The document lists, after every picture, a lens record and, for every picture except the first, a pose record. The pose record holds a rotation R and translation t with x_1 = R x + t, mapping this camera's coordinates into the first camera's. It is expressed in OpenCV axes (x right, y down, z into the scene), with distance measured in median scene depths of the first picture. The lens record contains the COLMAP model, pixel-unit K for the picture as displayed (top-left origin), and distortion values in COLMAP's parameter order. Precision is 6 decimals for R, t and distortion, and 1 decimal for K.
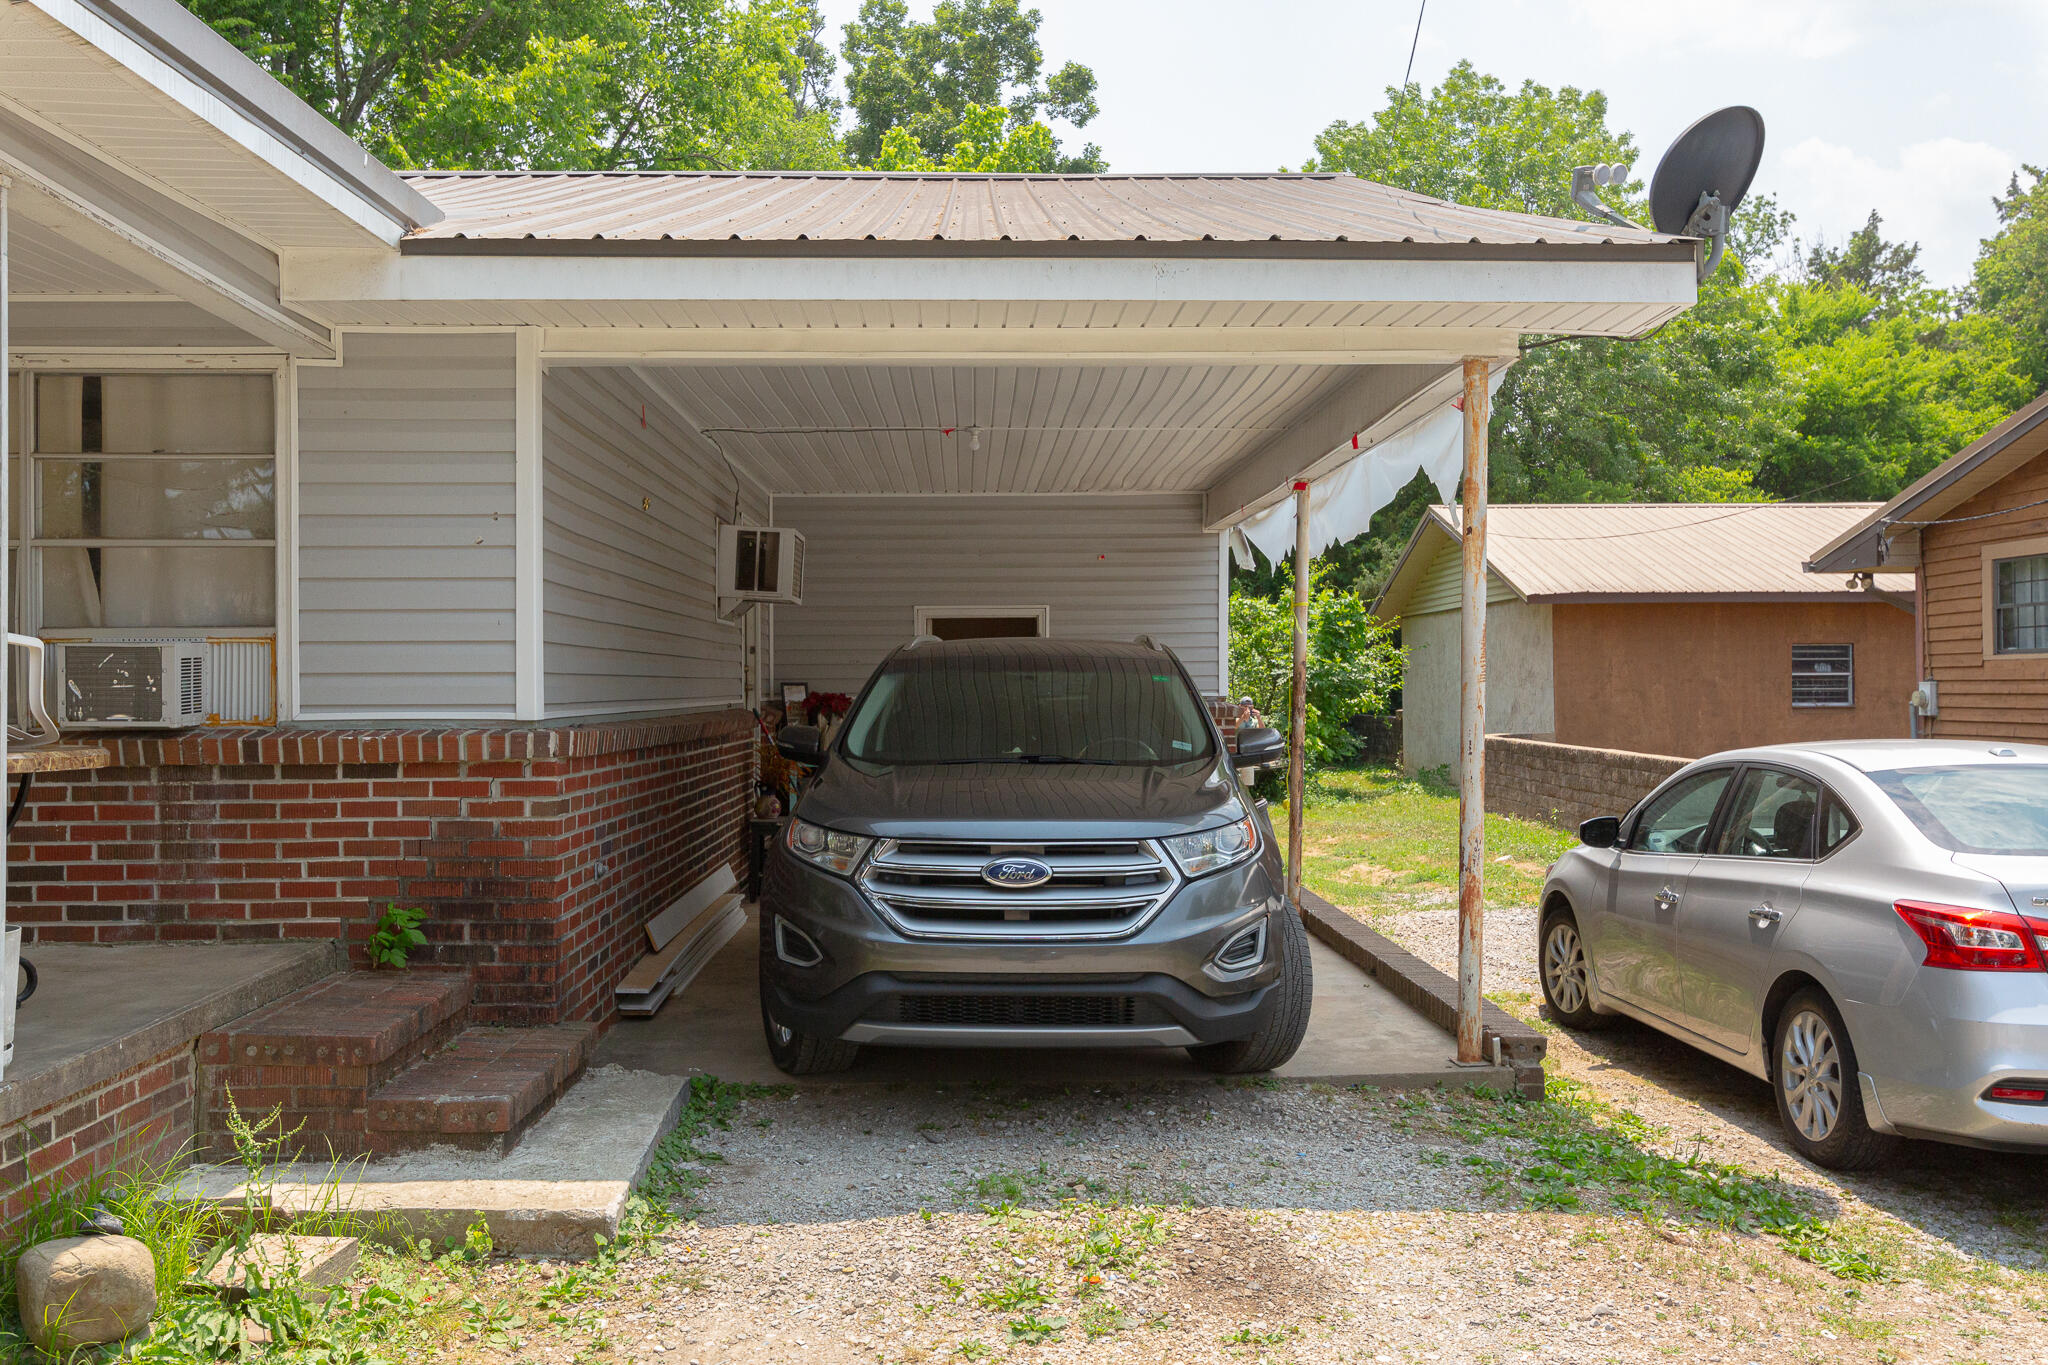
lens RADIAL K [[1720.9, 0, 1021.2], [0, 1720.9, 676.9], [0, 0, 1]] dist [0.010714, 0.006721]
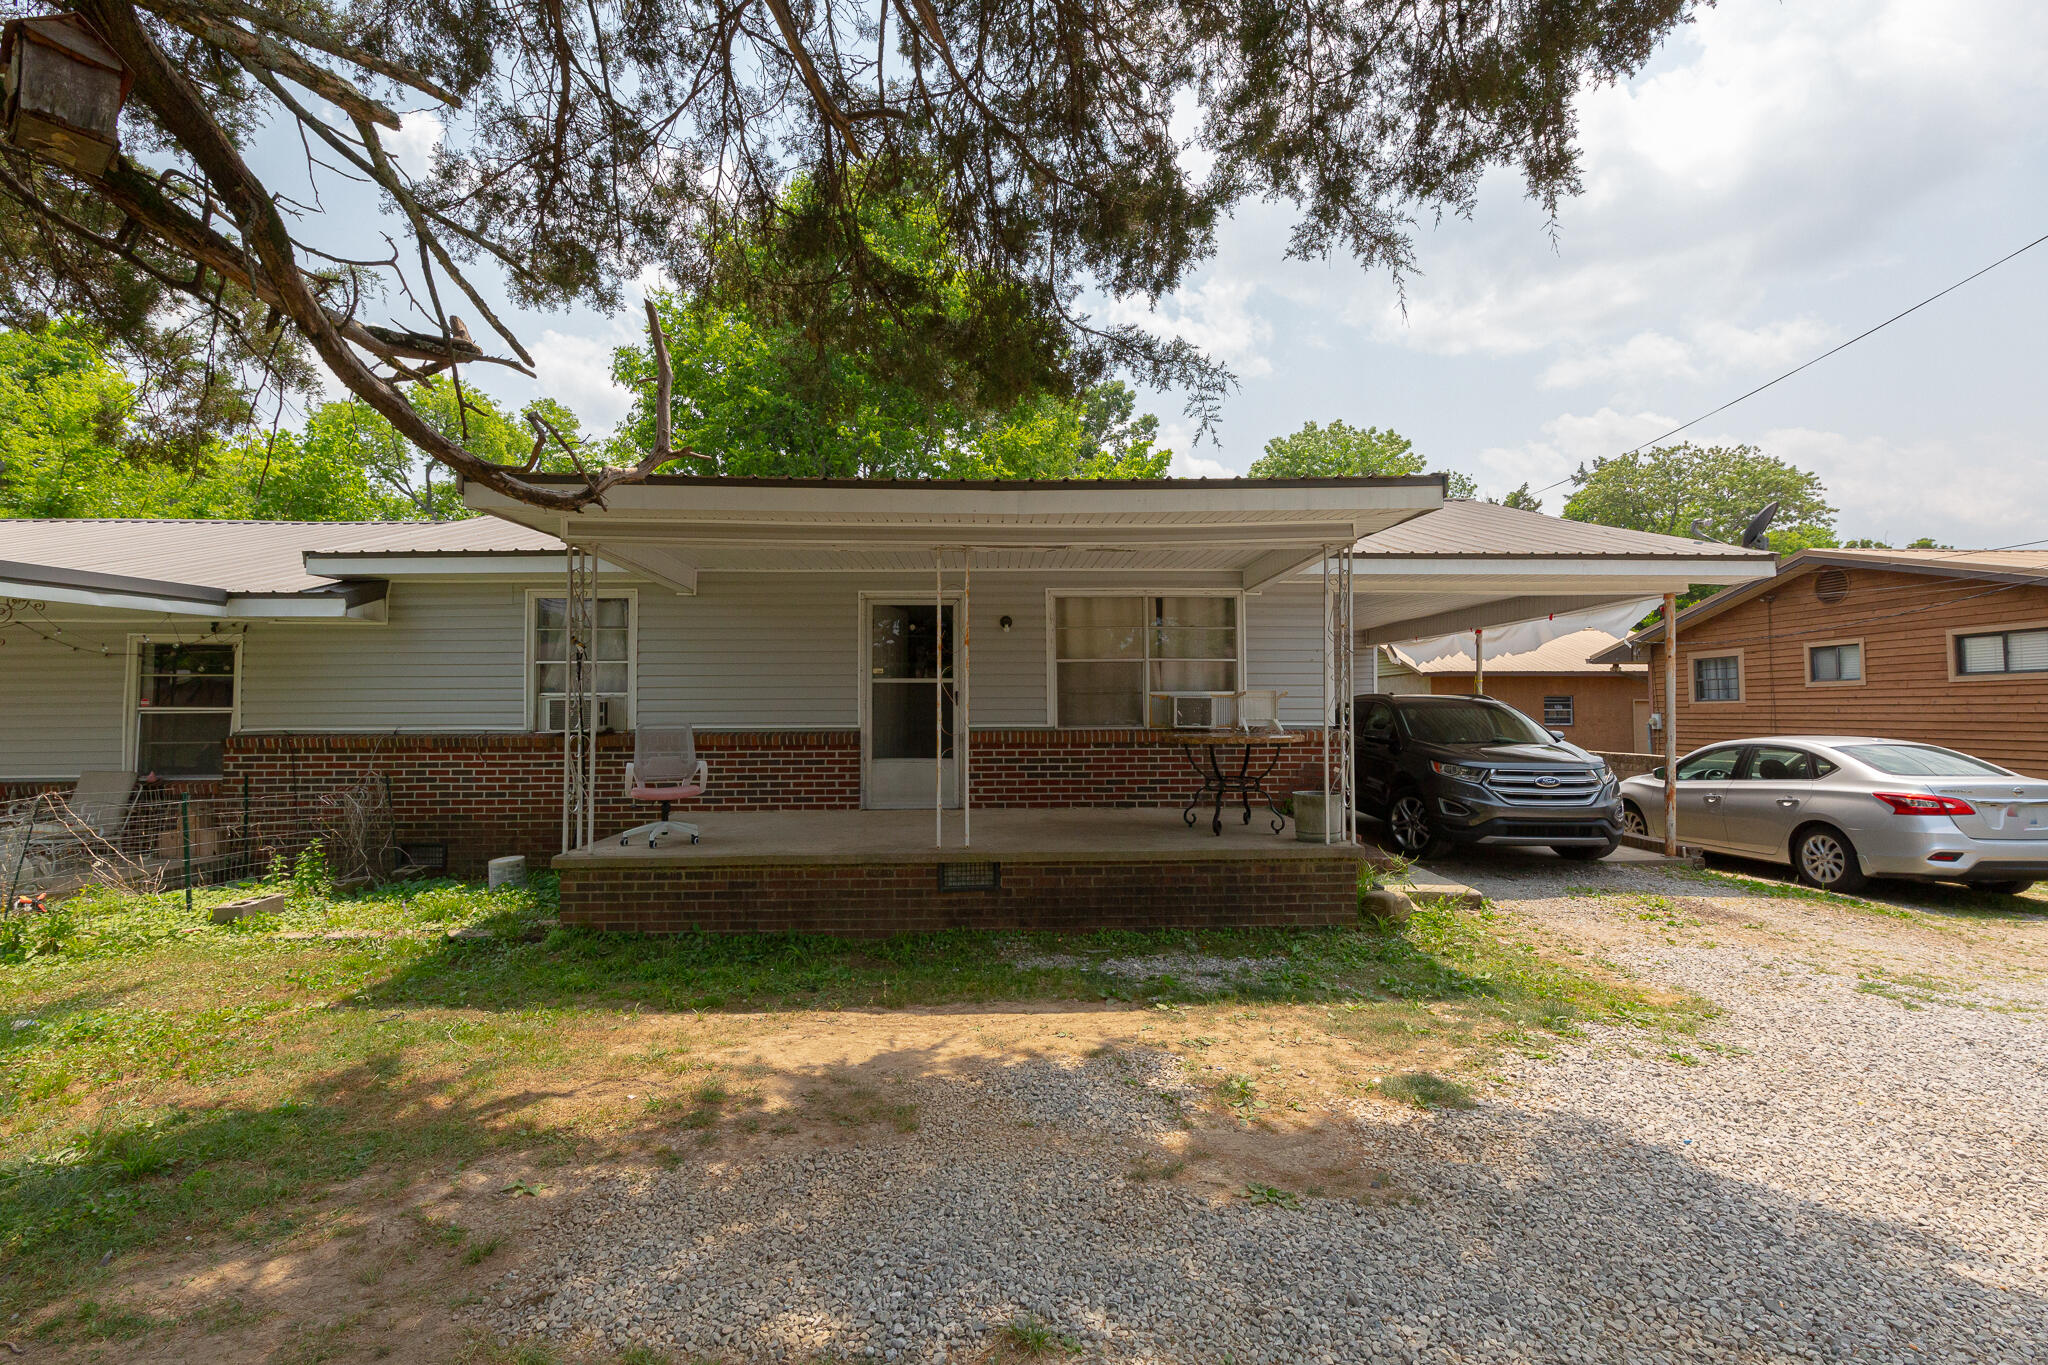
lens RADIAL K [[891.8, 0, 1018.0], [0, 891.8, 668.9], [0, 0, 1]] dist [-0.001049, -0.000162]
pose [[0.999950, 0.002537, -0.009710, -0.754327], [-0.002983, 0.998930, -0.046156, 0.001774], [0.009582, 0.046183, 0.998887, -0.400110]]
